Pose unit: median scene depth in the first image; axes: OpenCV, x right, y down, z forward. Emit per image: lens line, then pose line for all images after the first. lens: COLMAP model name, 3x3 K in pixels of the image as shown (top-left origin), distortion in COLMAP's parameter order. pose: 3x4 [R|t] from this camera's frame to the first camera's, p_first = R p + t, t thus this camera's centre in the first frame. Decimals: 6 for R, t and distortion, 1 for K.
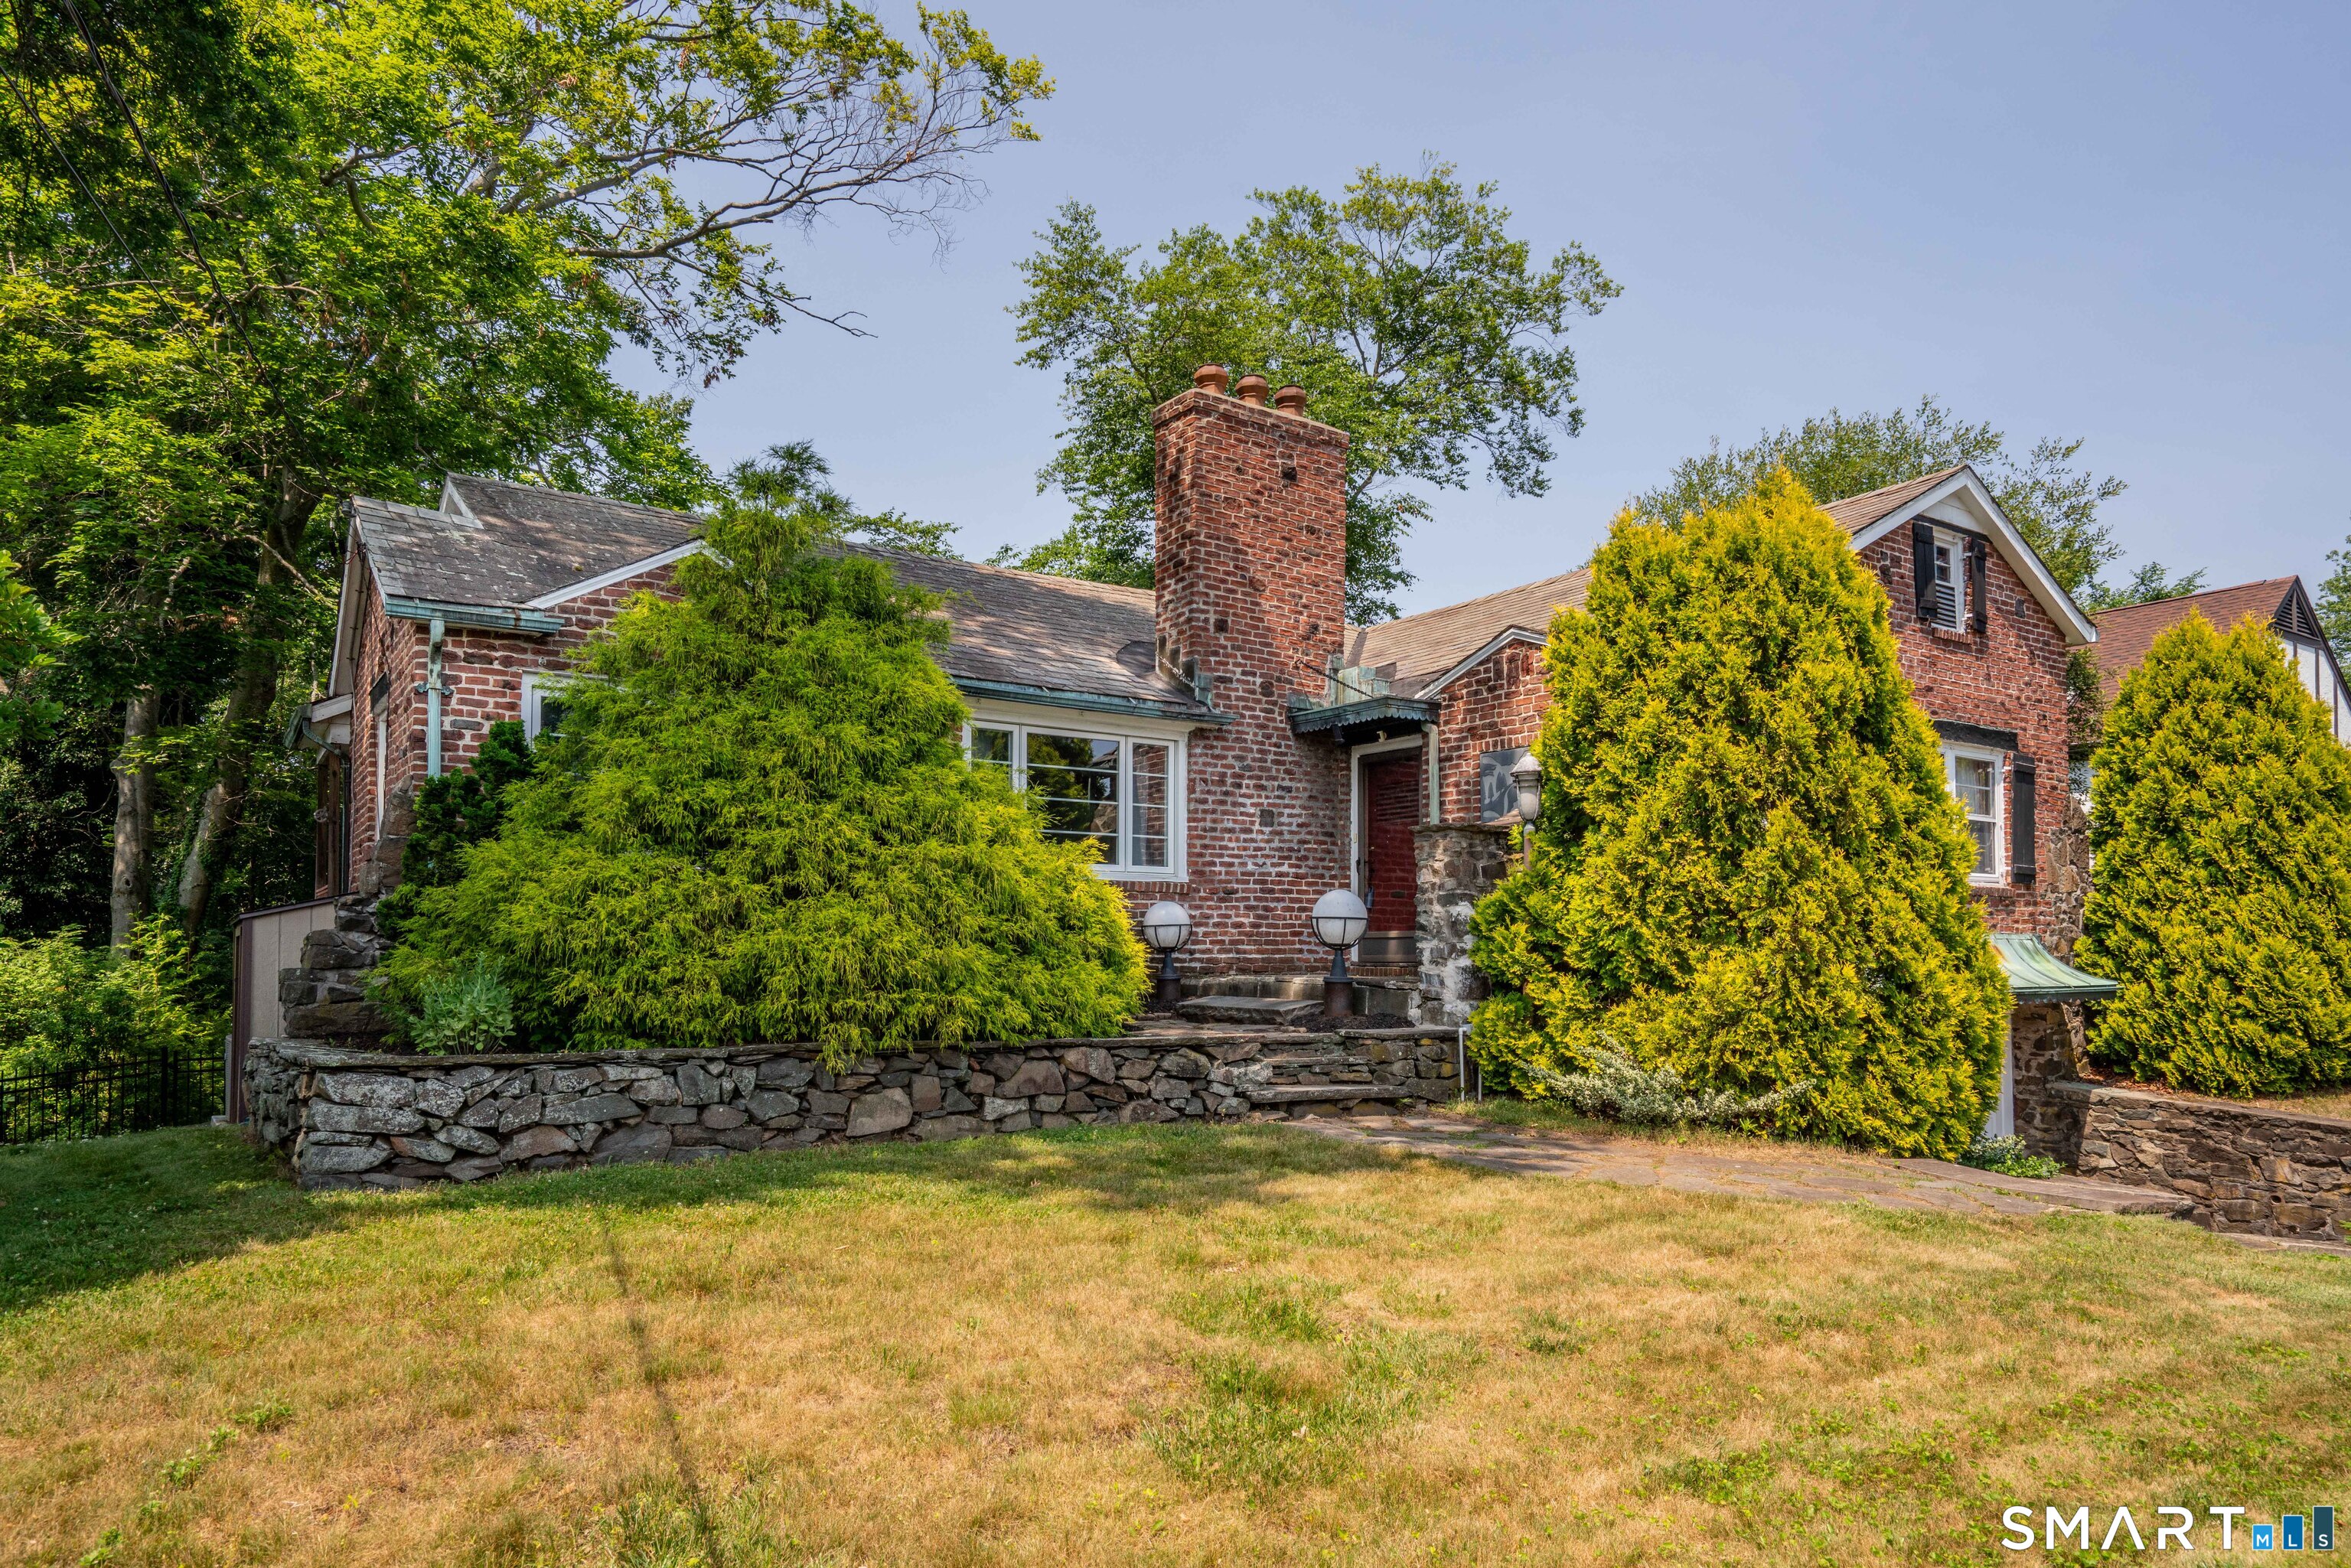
lens RADIAL K [[1459.5, 0, 1164.4], [0, 1459.5, 780.1], [0, 0, 1]] dist [-0.022550, 0.021480]
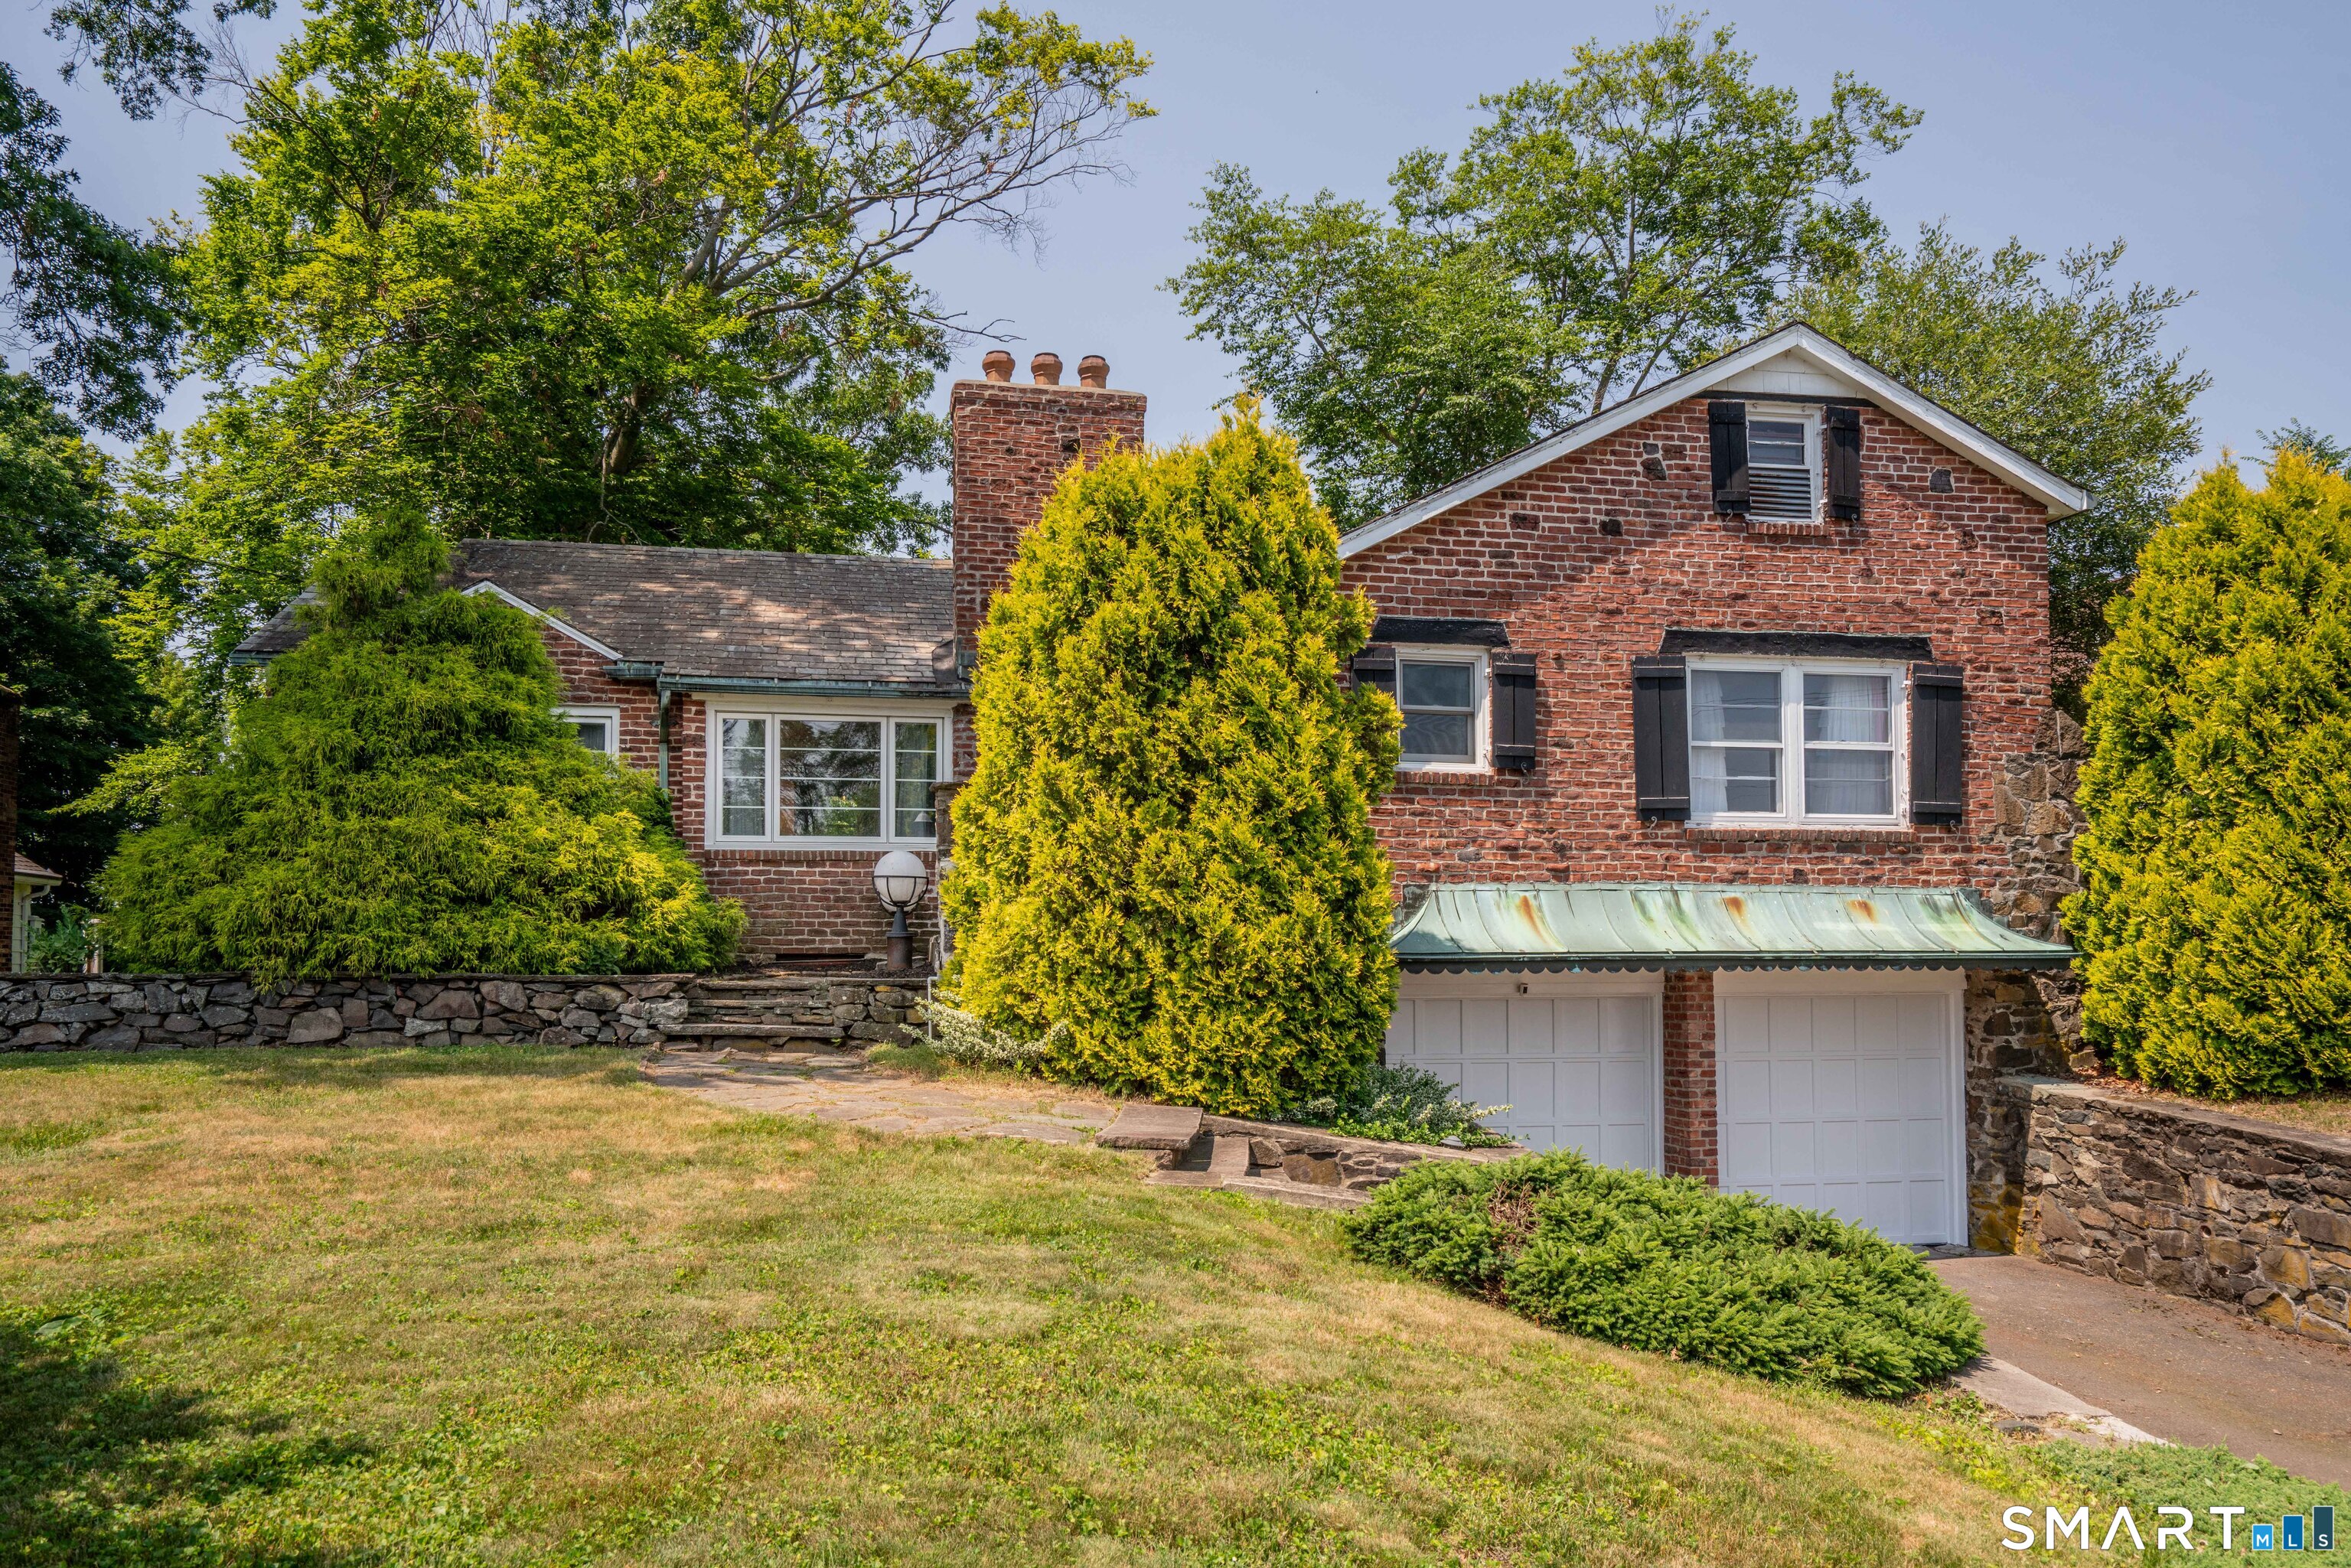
lens RADIAL K [[1604.9, 0, 1181.1], [0, 1604.9, 777.9], [0, 0, 1]] dist [-0.002735, 0.010716]
pose [[0.901896, -0.049057, -0.429158, 0.629859], [0.051265, 0.998664, -0.006421, 0.031280], [0.428900, -0.016210, 0.903207, 0.023461]]
